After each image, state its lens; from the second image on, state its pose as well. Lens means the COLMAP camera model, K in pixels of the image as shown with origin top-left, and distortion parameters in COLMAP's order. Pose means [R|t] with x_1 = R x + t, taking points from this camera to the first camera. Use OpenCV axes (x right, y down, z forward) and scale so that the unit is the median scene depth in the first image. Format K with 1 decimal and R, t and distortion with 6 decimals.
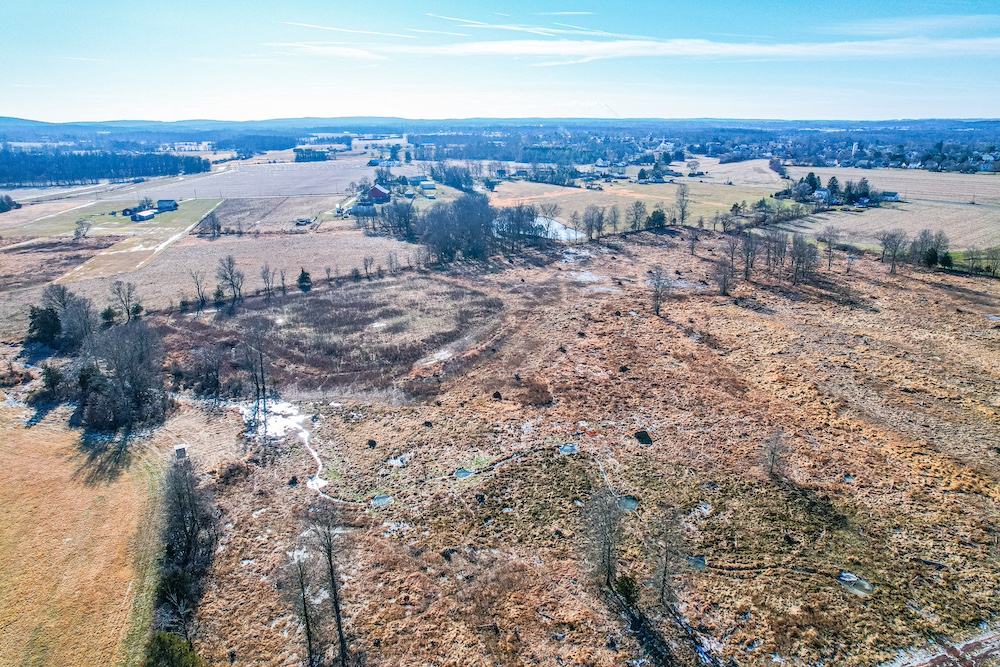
lens RADIAL K [[640.0, 0, 500.3], [0, 640.0, 335.4], [0, 0, 1]] dist [-0.073093, 0.060741]
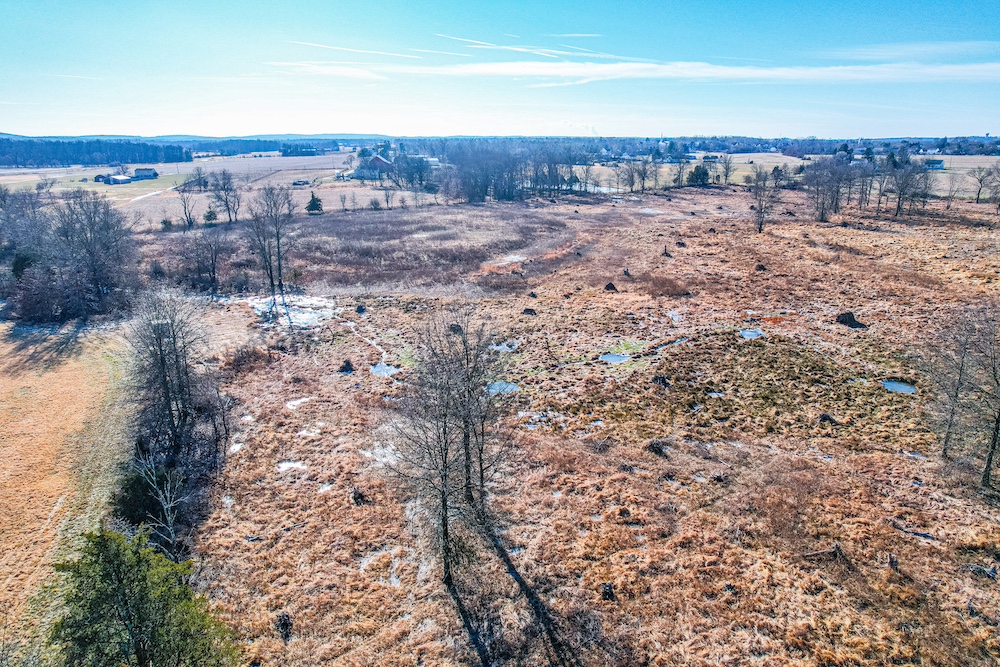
lens RADIAL K [[640.0, 0, 501.3], [0, 640.0, 333.7], [0, 0, 1]] dist [-0.073093, 0.060741]
pose [[0.999529, -0.002188, 0.030602, -0.197558], [0.003165, 0.999485, -0.031930, 0.220275], [-0.030516, 0.032012, 0.999022, 0.378707]]
